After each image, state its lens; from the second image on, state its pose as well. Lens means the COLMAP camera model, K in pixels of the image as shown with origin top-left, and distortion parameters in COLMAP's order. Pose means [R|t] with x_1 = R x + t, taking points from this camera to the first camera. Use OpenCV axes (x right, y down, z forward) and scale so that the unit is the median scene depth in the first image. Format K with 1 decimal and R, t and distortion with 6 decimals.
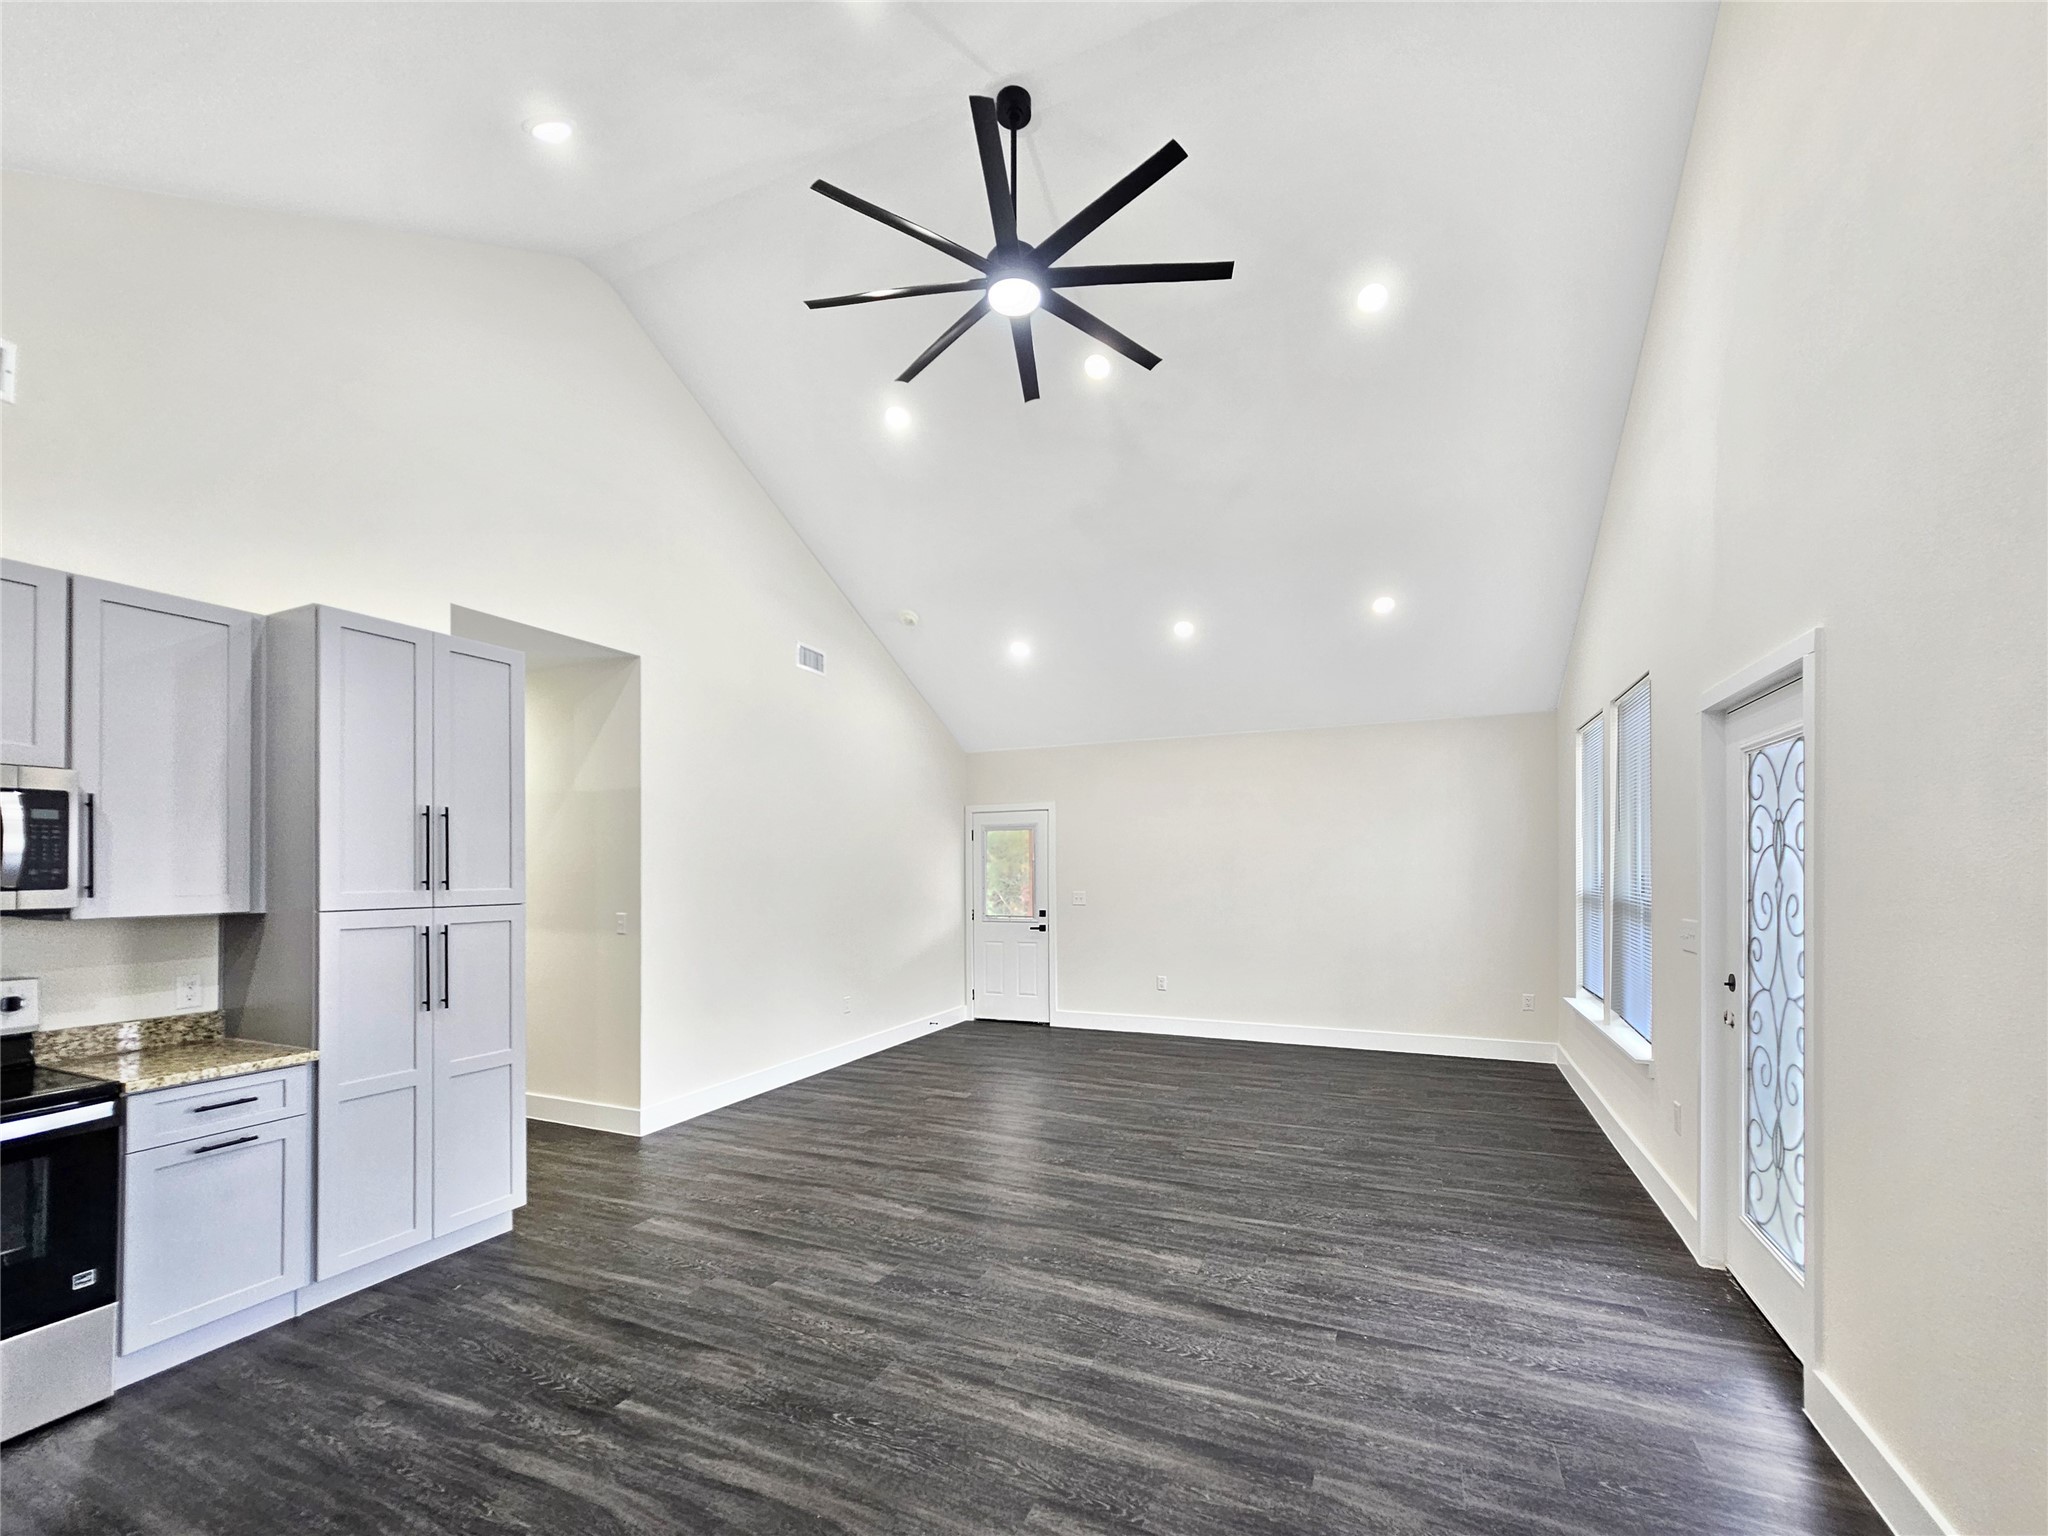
lens RADIAL K [[840.9, 0, 1032.0], [0, 840.9, 865.7], [0, 0, 1]] dist [0.001365, 0.000247]
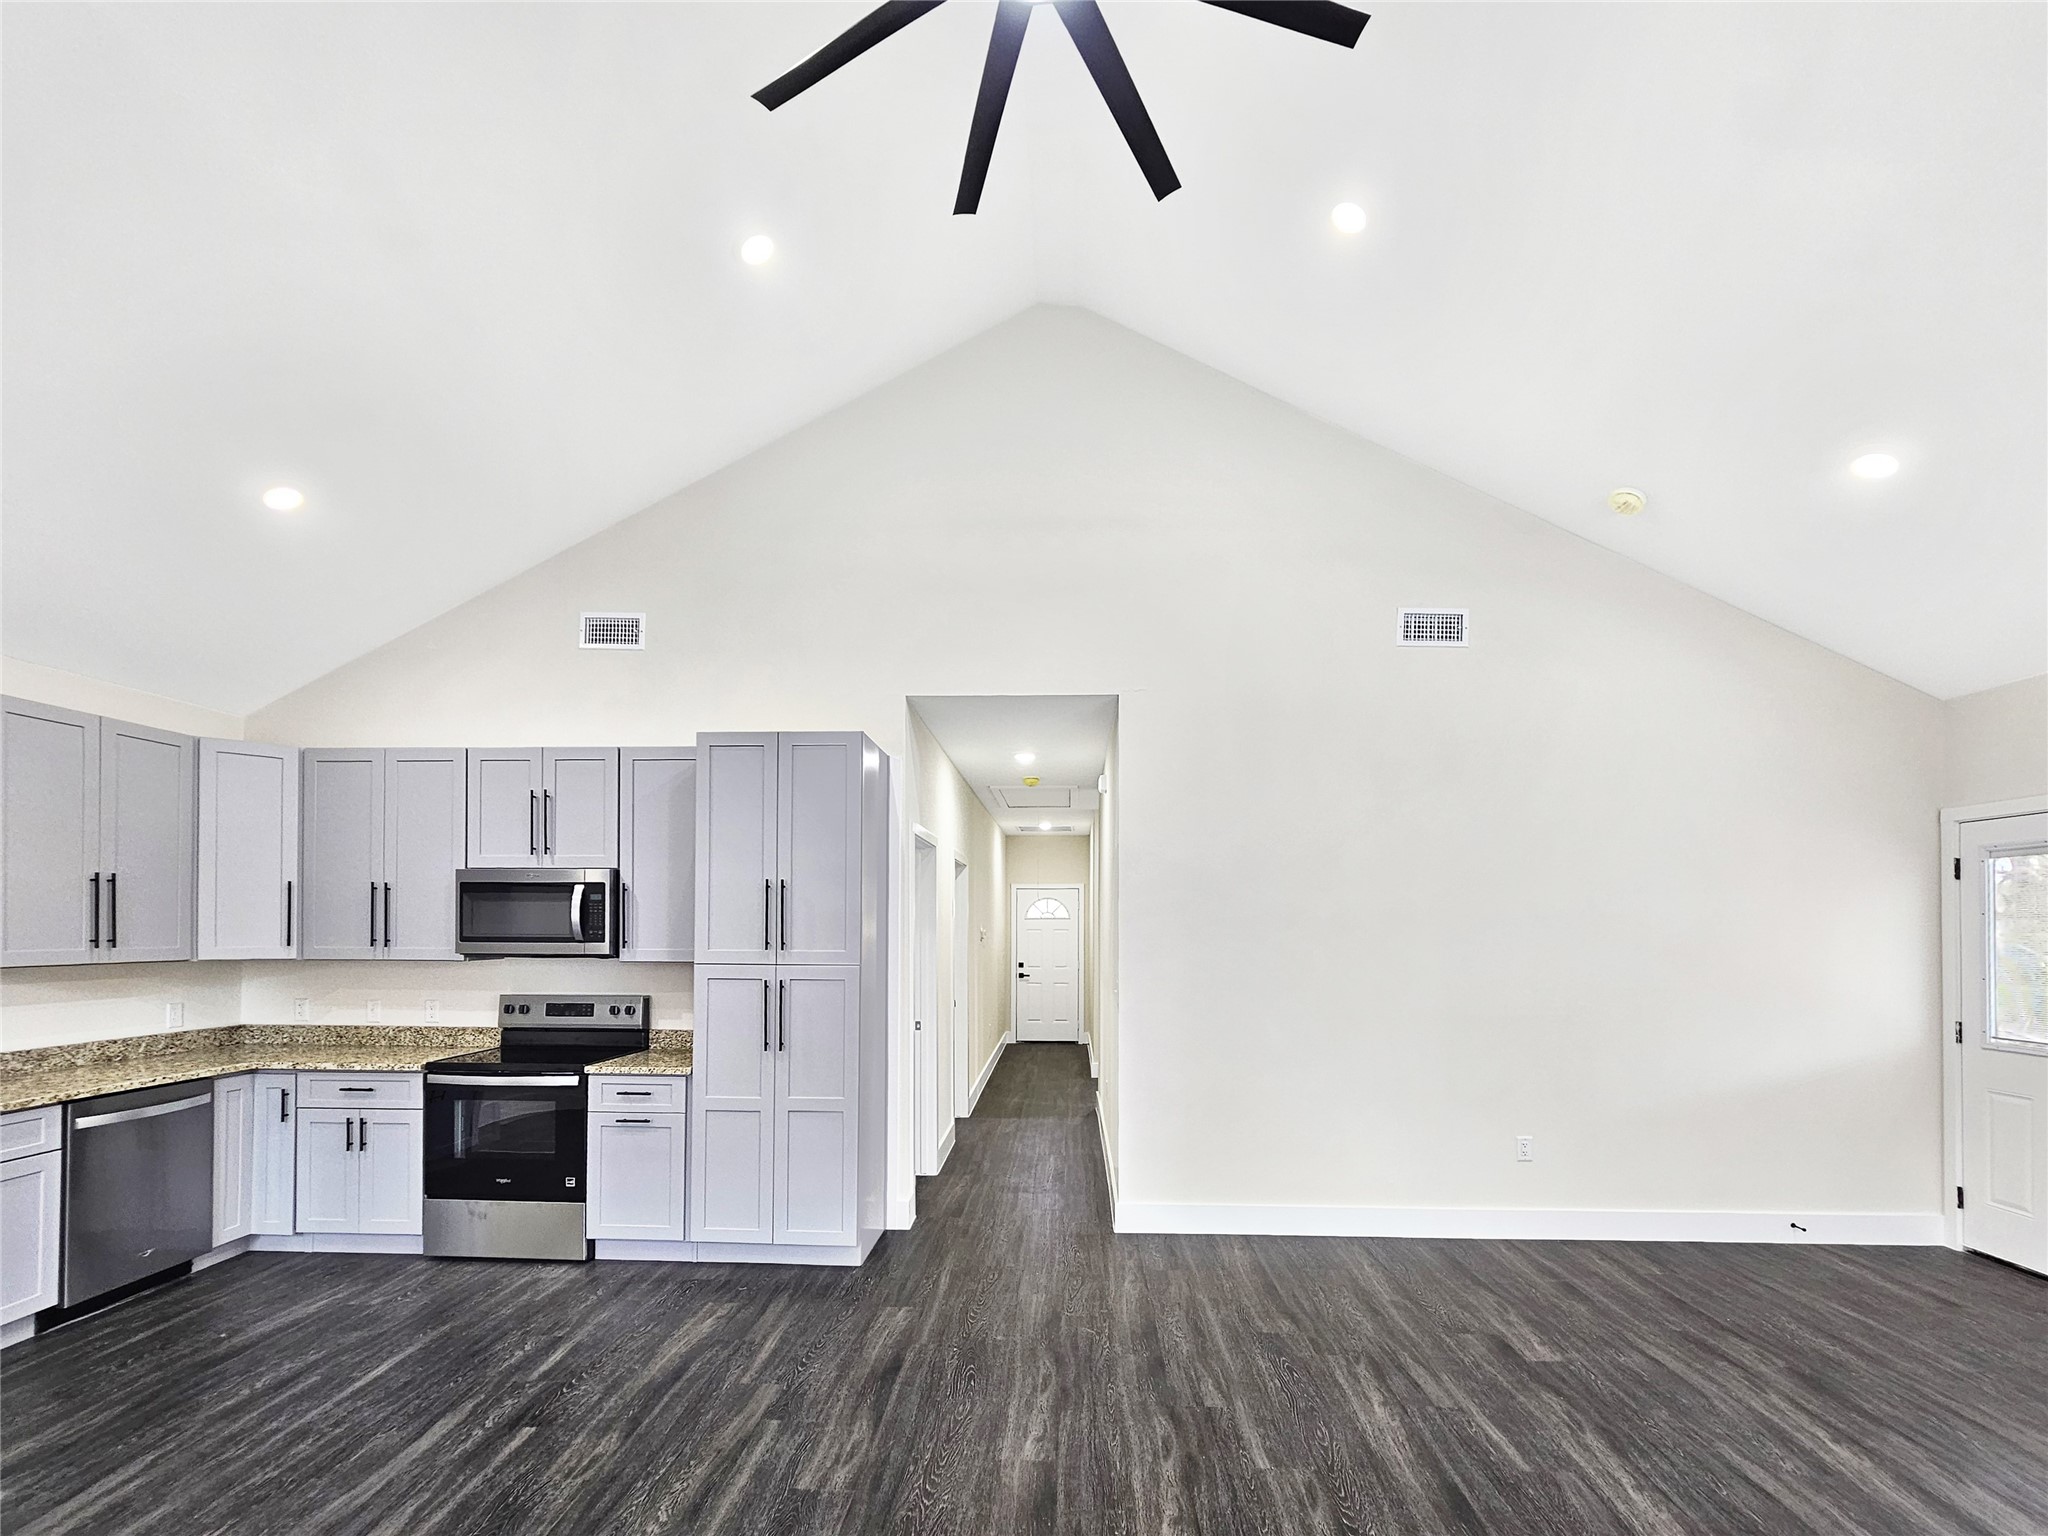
lens RADIAL K [[921.2, 0, 1023.8], [0, 921.2, 911.5], [0, 0, 1]] dist [0.000466, 0.001107]
pose [[0.371242, -0.005694, -0.928519, 0.742908], [-0.003289, 0.999967, -0.007447, -0.020111], [0.928530, 0.005819, 0.371211, 0.990681]]
